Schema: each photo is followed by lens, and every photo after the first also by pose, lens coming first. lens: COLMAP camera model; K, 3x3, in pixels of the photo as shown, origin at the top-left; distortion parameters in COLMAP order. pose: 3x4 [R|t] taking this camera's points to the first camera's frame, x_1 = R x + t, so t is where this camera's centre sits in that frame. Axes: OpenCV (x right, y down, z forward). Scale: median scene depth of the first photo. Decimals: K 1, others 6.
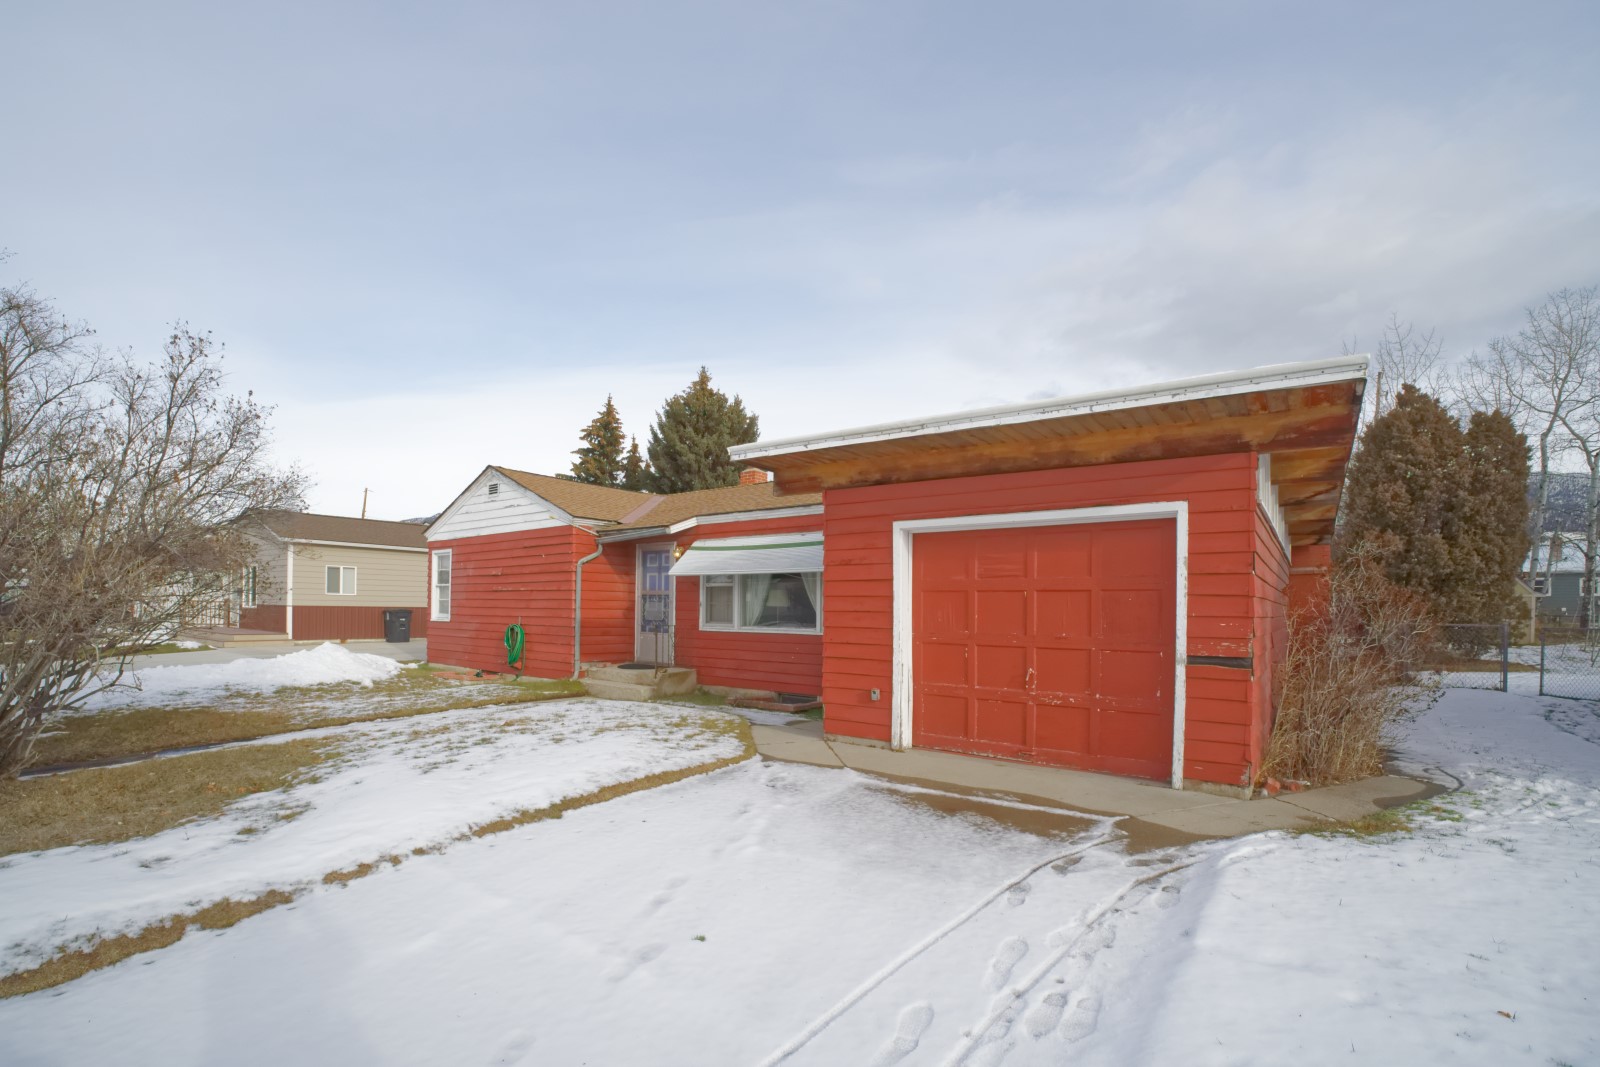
lens RADIAL K [[712.4, 0, 818.2], [0, 712.4, 598.8], [0, 0, 1]] dist [-0.057930, 0.008051]
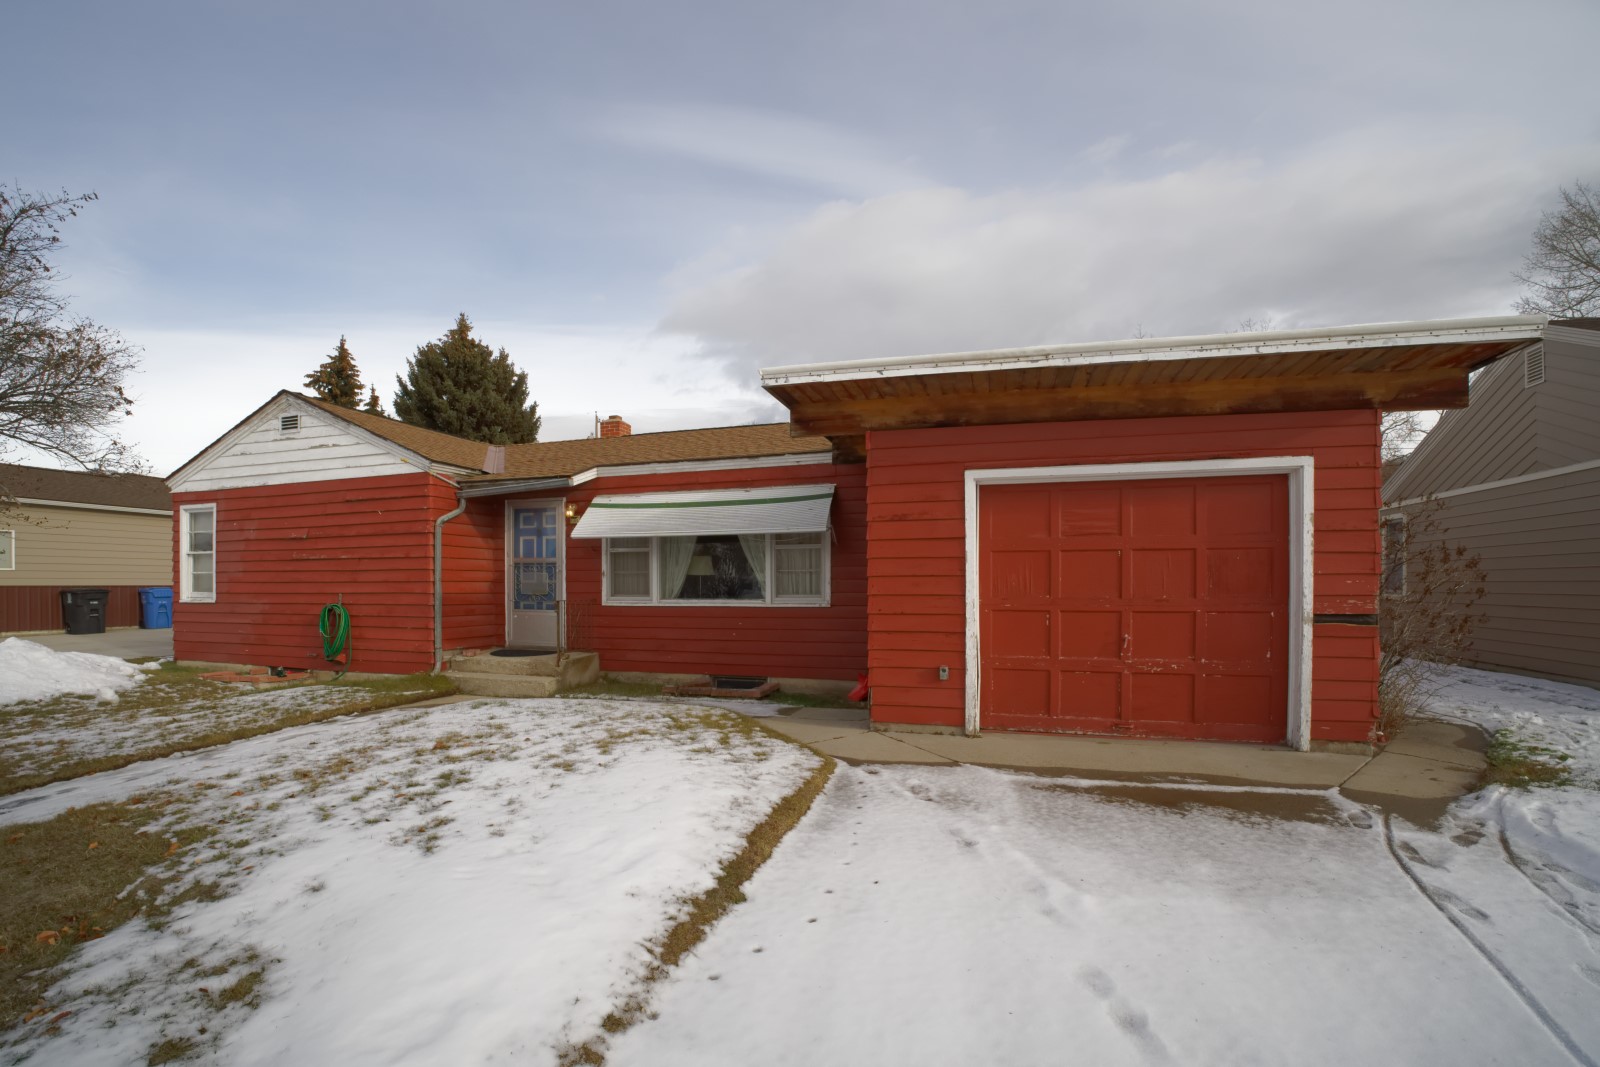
lens RADIAL K [[712.4, 0, 859.6], [0, 712.4, 578.8], [0, 0, 1]] dist [-0.057930, 0.008051]
pose [[0.938899, -0.013971, 0.343910, -0.345096], [0.009744, 0.999854, 0.014017, 0.010155], [-0.344056, -0.009810, 0.938898, 0.264300]]
